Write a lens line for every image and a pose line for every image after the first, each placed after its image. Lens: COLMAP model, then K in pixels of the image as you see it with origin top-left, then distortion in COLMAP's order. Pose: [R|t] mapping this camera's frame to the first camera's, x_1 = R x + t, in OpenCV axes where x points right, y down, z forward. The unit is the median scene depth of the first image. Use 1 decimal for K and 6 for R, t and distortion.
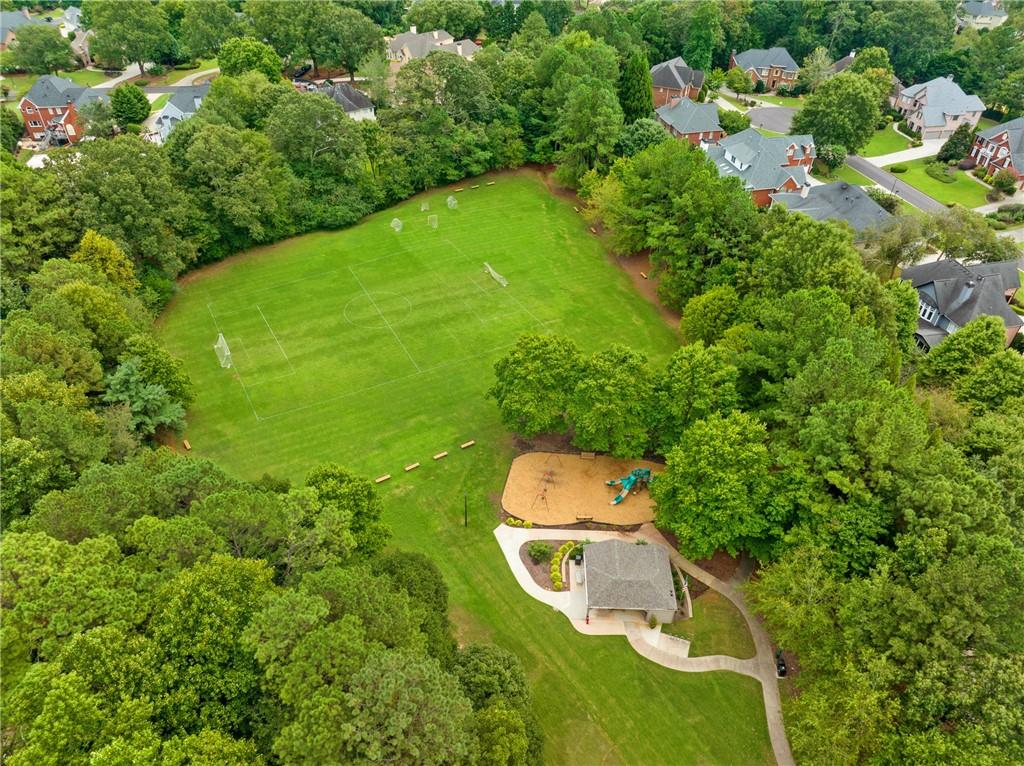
lens RADIAL K [[722.4, 0, 512.0], [0, 722.4, 383.0], [0, 0, 1]] dist [-0.001579, 0.000177]
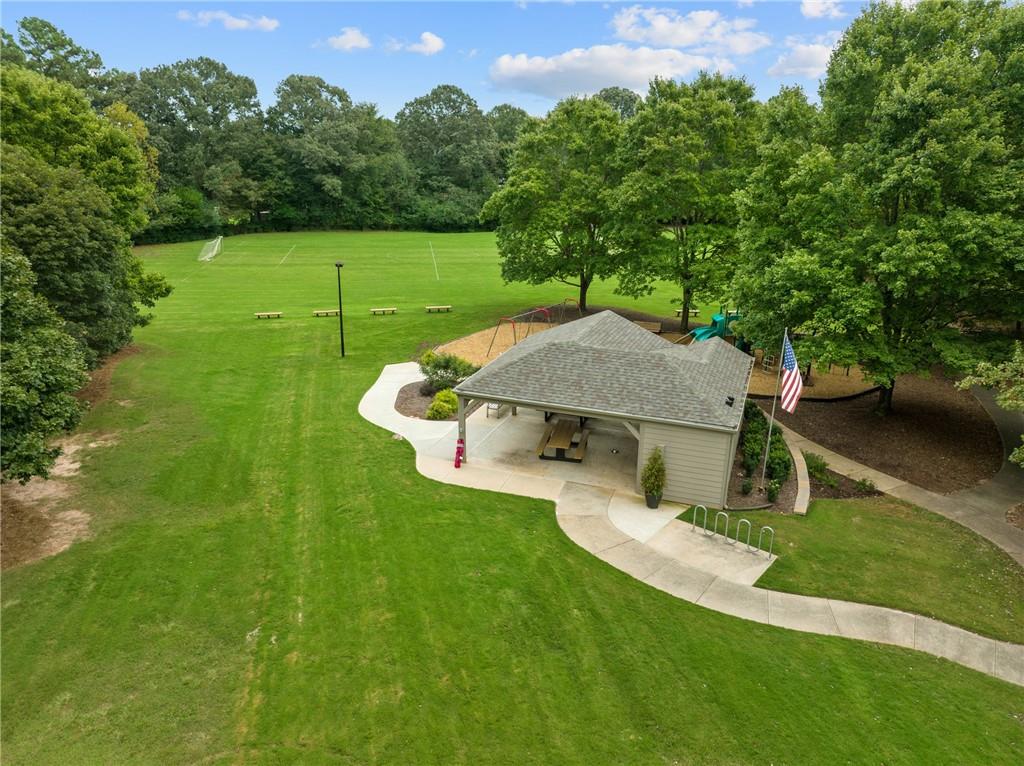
lens RADIAL K [[722.4, 0, 512.0], [0, 722.4, 383.0], [0, 0, 1]] dist [-0.001579, 0.000177]
pose [[0.944017, 0.095458, -0.315785, 0.229692], [-0.199180, 0.927985, -0.314914, 0.398297], [0.262982, 0.360182, 0.895047, 0.701237]]
